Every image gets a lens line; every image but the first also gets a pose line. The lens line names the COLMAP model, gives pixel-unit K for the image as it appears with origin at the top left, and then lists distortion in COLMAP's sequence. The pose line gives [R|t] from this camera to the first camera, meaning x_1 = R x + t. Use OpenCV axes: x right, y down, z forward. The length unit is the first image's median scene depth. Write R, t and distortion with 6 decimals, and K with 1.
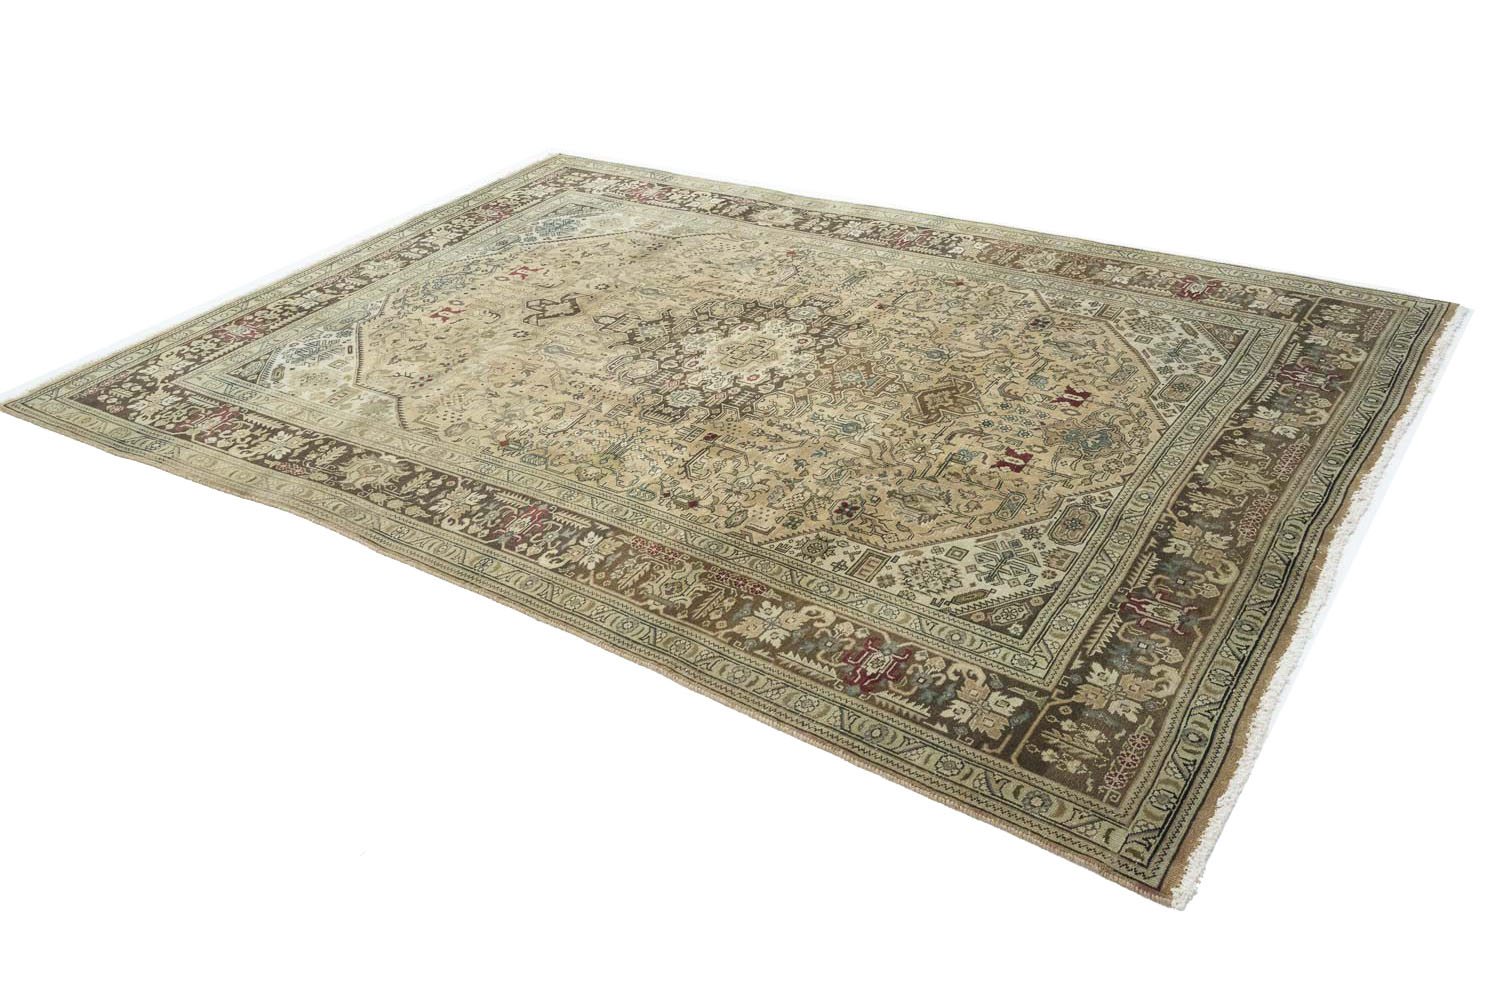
lens RADIAL K [[1213.6, 0, 725.8], [0, 1213.6, 500.8], [0, 0, 1]] dist [-0.004624, -0.001050]
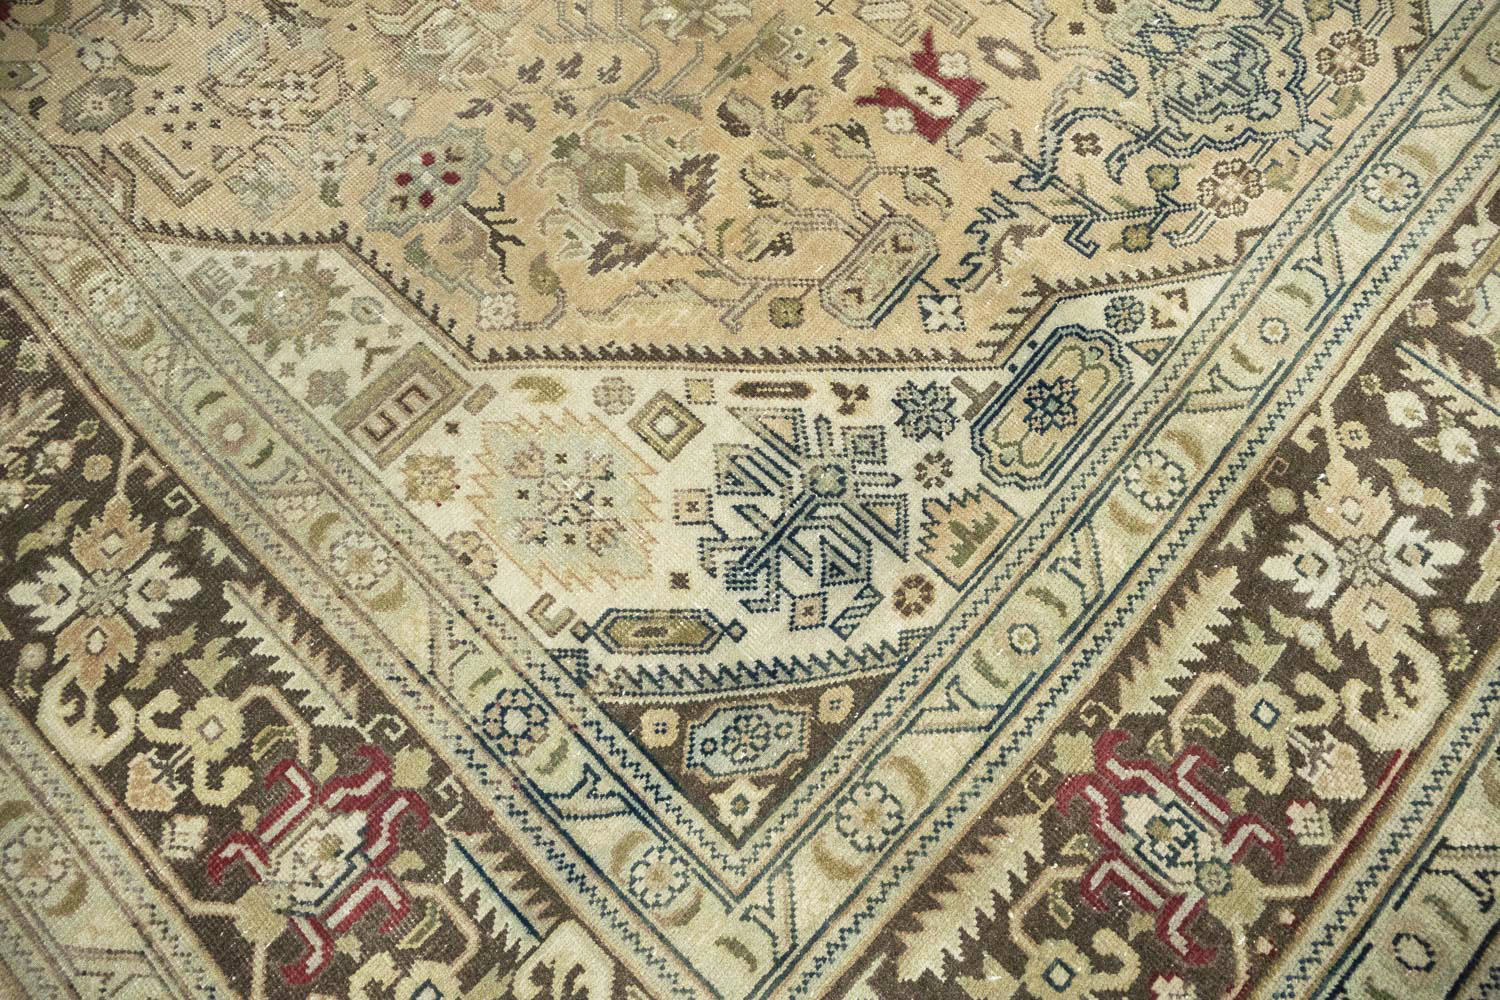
lens RADIAL K [[1258.0, 0, 750.0], [0, 1258.0, 500.0], [0, 0, 1]] dist [-0.001531, -0.007105]
pose [[-0.983935, -0.077065, 0.161036, -0.259894], [0.173271, -0.194992, 0.965378, -0.698027], [-0.042996, 0.977772, 0.205213, 1.500207]]
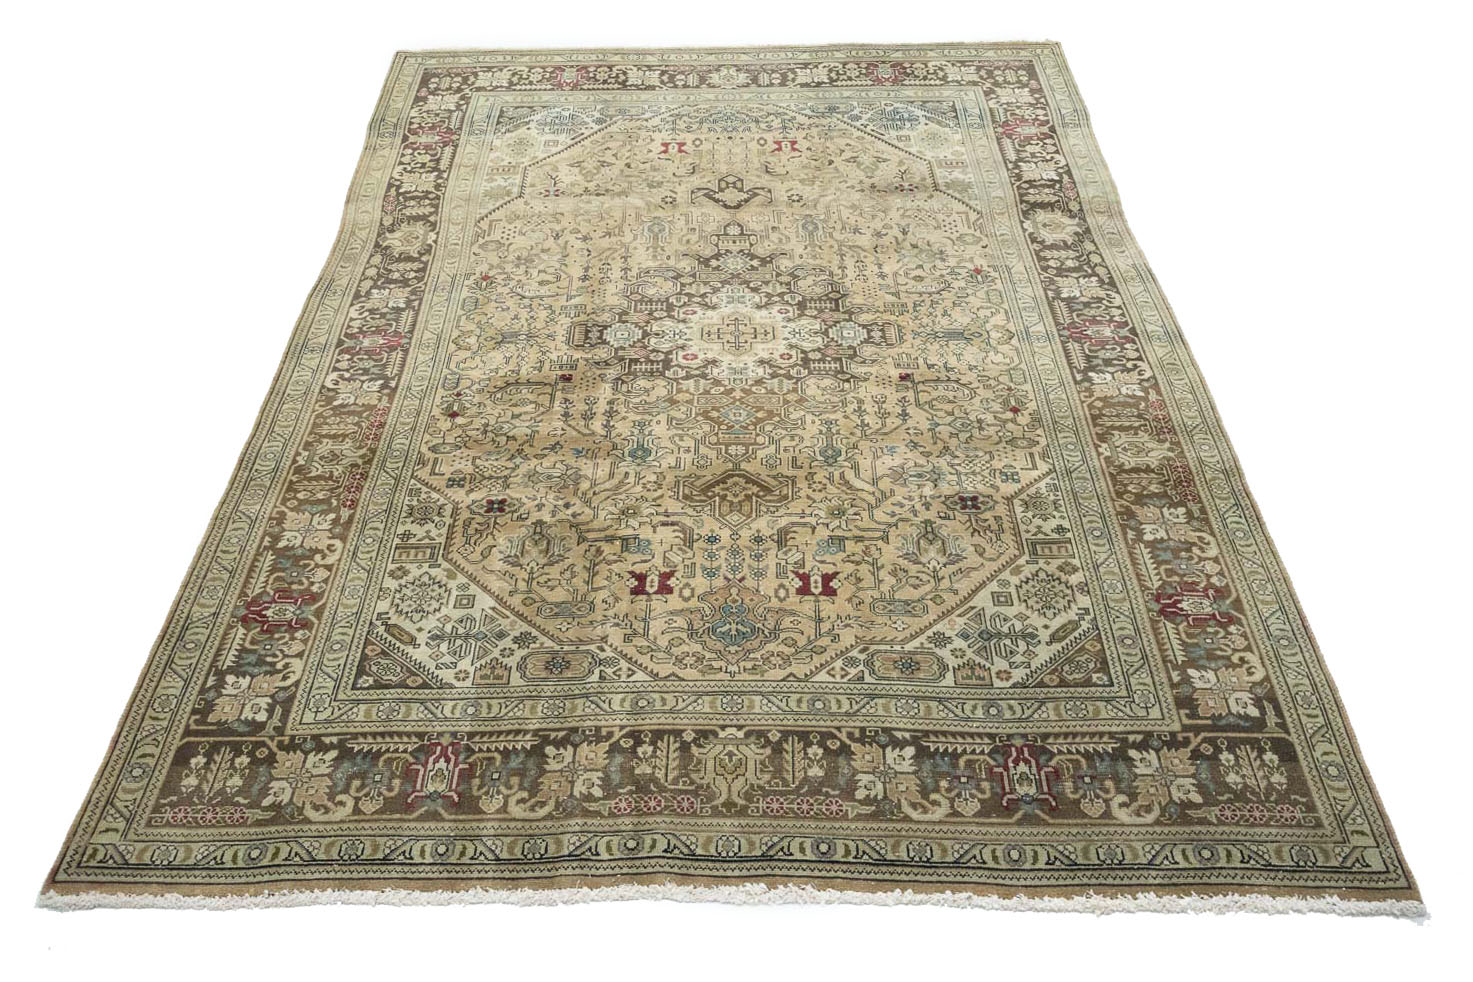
lens RADIAL K [[1198.3, 0, 694.7], [0, 1198.3, 488.8], [0, 0, 1]] dist [-0.003519, 0.000115]
pose [[0.569611, 0.618572, -0.541213, 0.704957], [-0.474768, 0.785138, 0.397684, -0.466153], [0.670924, 0.030426, 0.740902, 0.354780]]
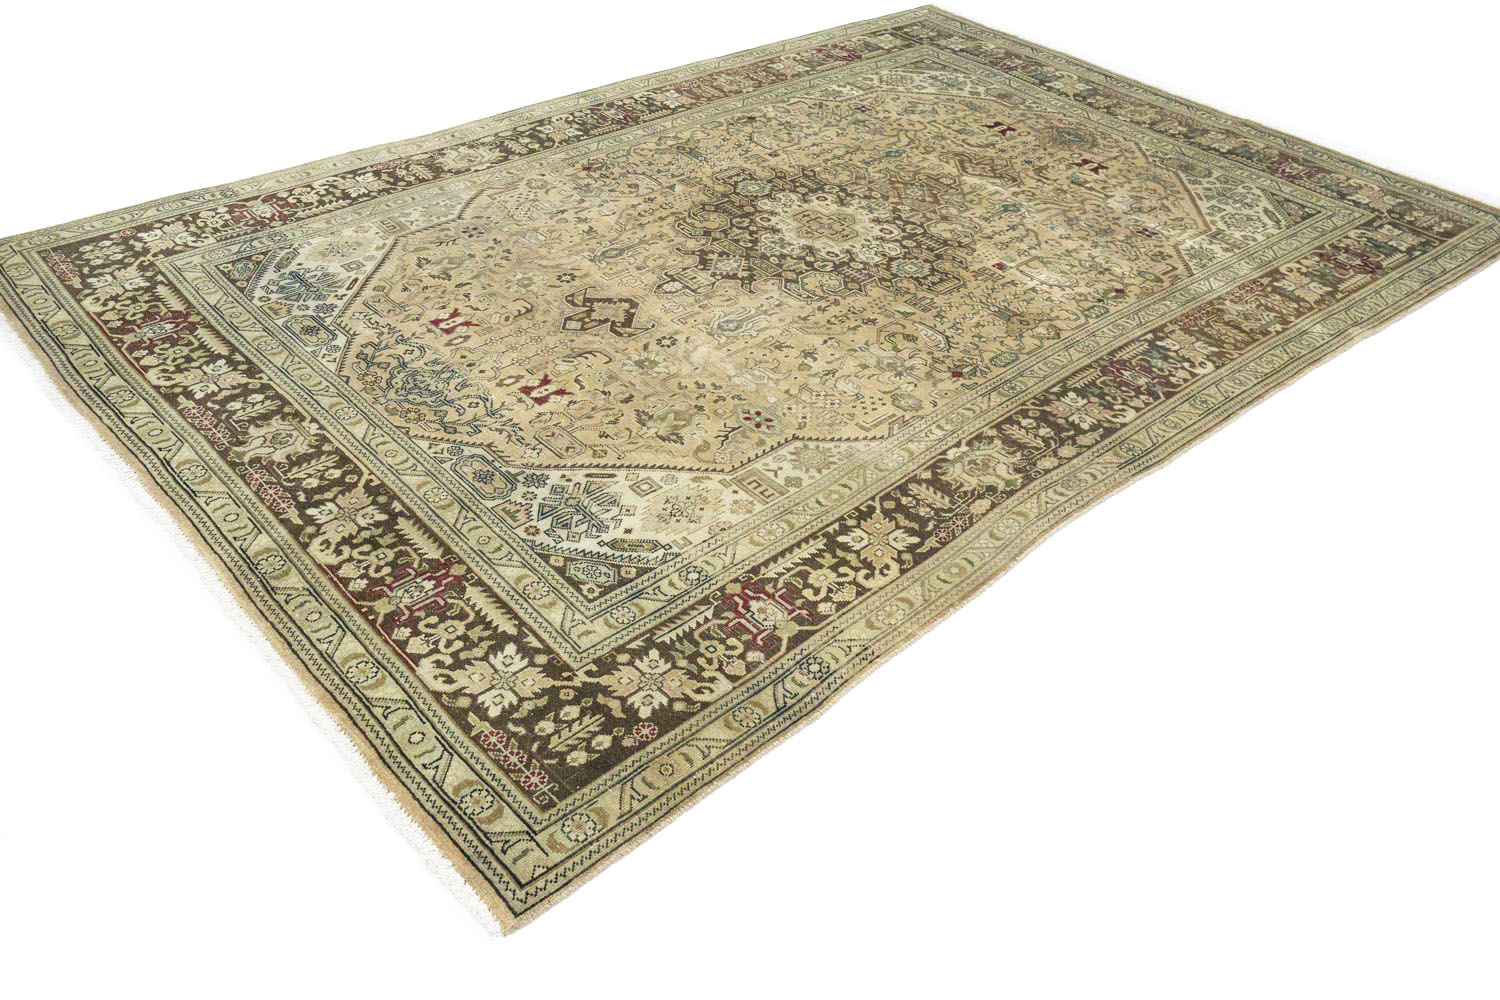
lens RADIAL K [[1245.4, 0, 729.5], [0, 1245.4, 502.2], [0, 0, 1]] dist [0.010700, -0.013302]
pose [[0.248052, -0.539367, 0.804707, -1.097933], [0.490218, 0.786350, 0.375952, -0.433235], [-0.835558, 0.301226, 0.459463, 0.829677]]
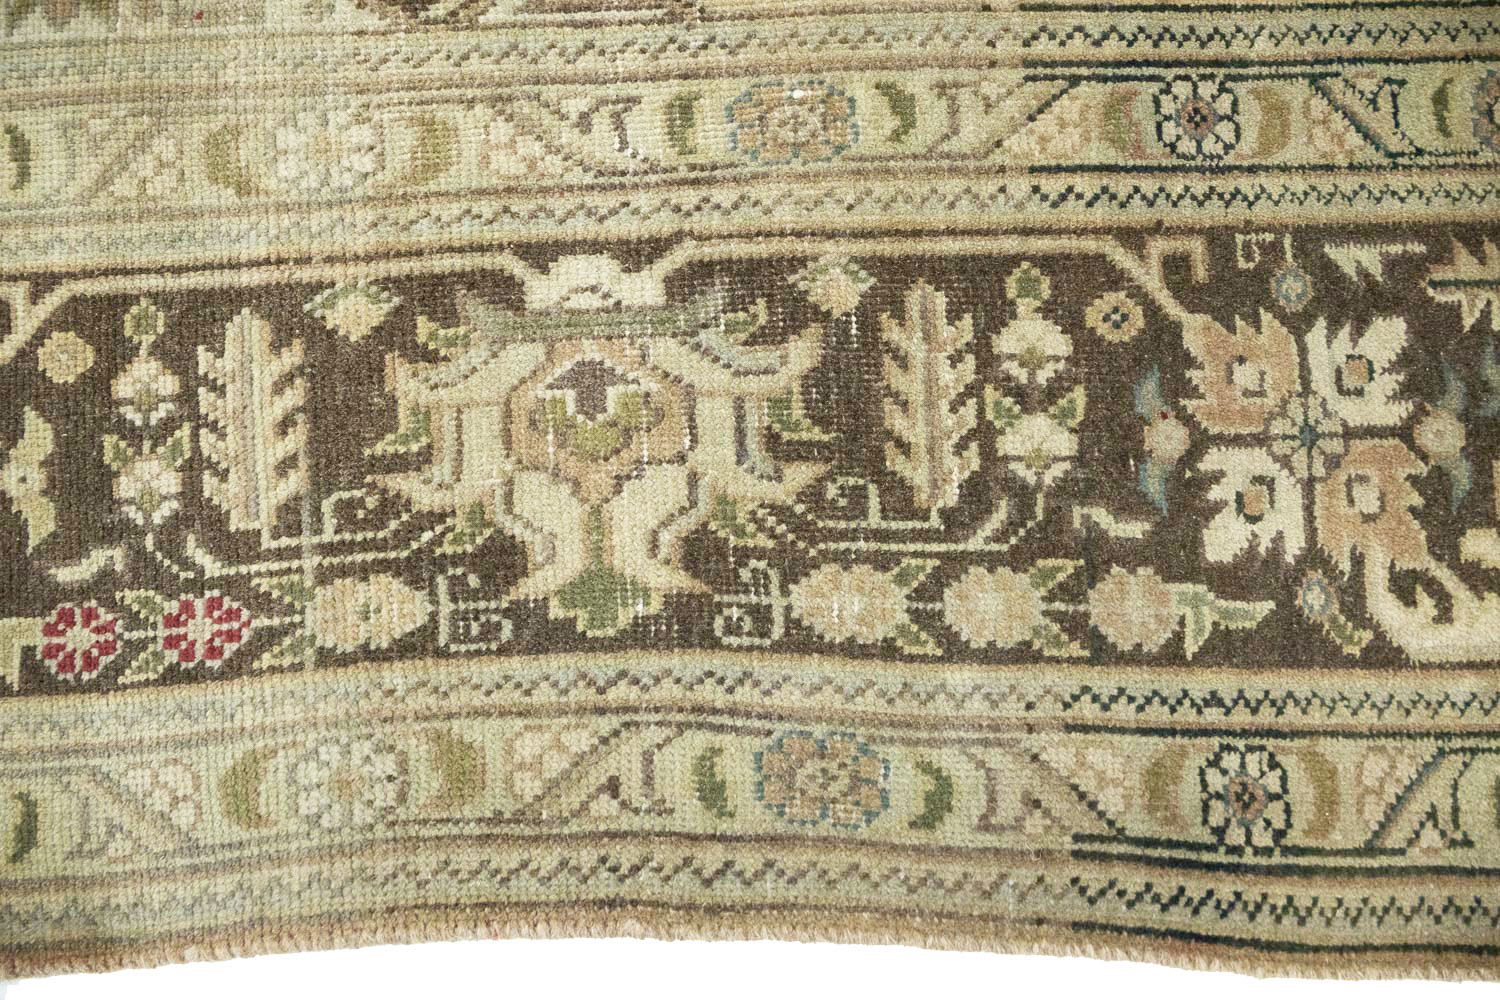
lens RADIAL K [[1230.2, 0, 750.0], [0, 1230.2, 500.0], [0, 0, 1]] dist [0.000498, -0.003307]
pose [[0.824241, -0.554276, 0.115779, -0.325358], [0.264343, 0.557481, 0.786980, -0.168043], [-0.500749, -0.618056, 0.606018, 0.944650]]
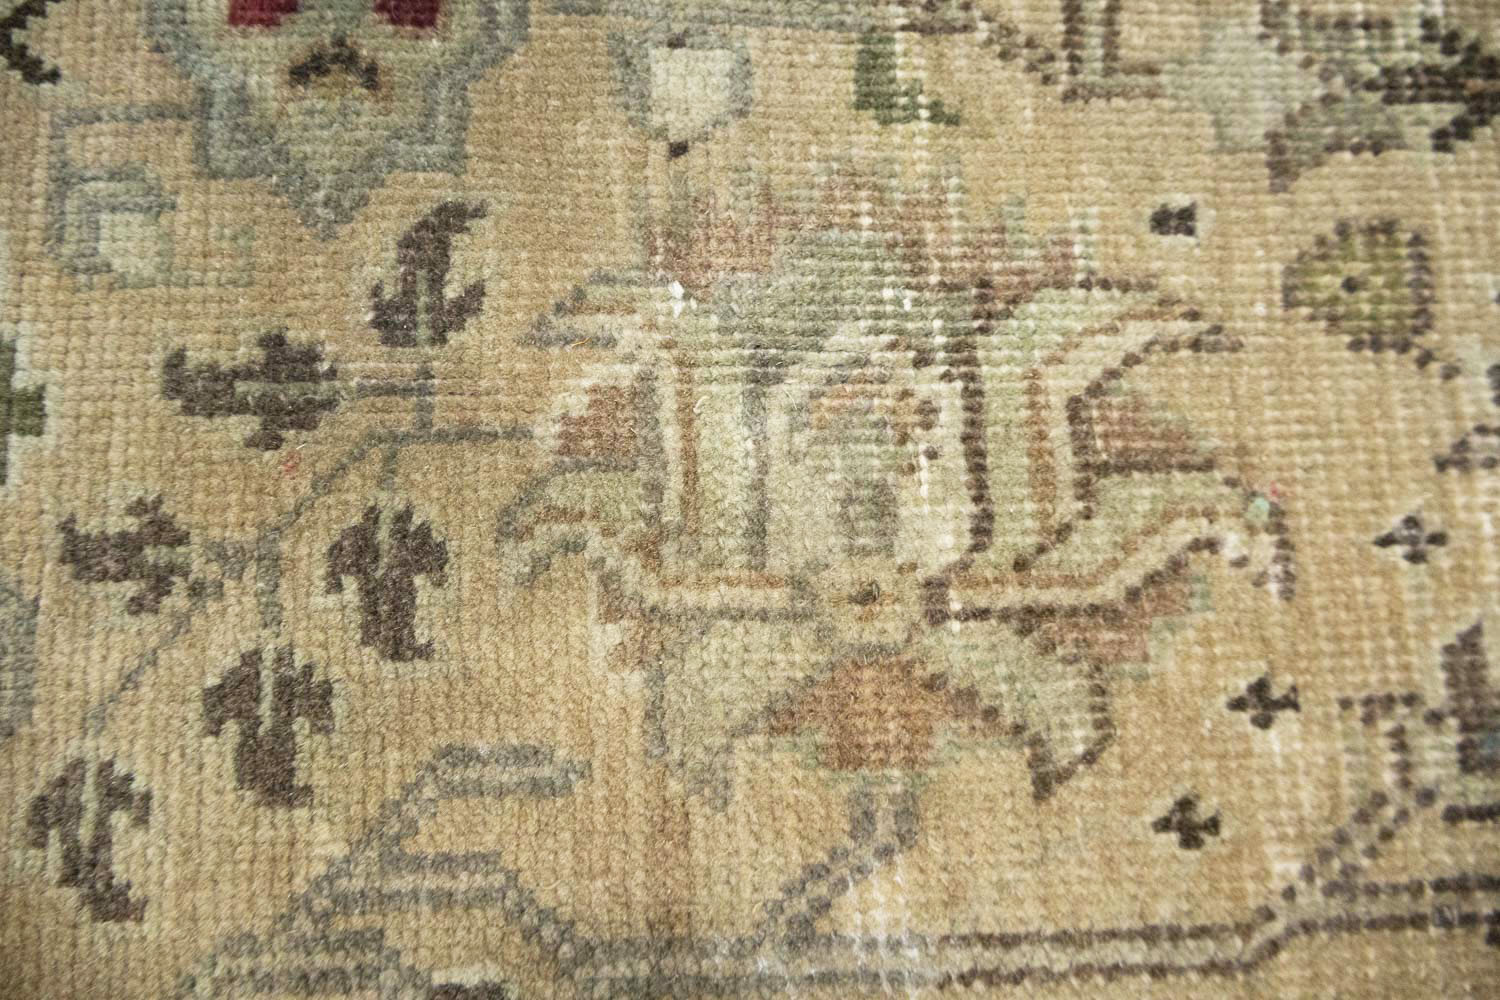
lens RADIAL K [[1230.2, 0, 750.0], [0, 1230.2, 500.0], [0, 0, 1]] dist [0.000498, -0.003307]
pose [[0.795413, -0.567070, 0.213891, -0.107301], [0.243090, 0.621792, 0.744502, -0.348492], [-0.555180, -0.540192, 0.632430, 1.383422]]
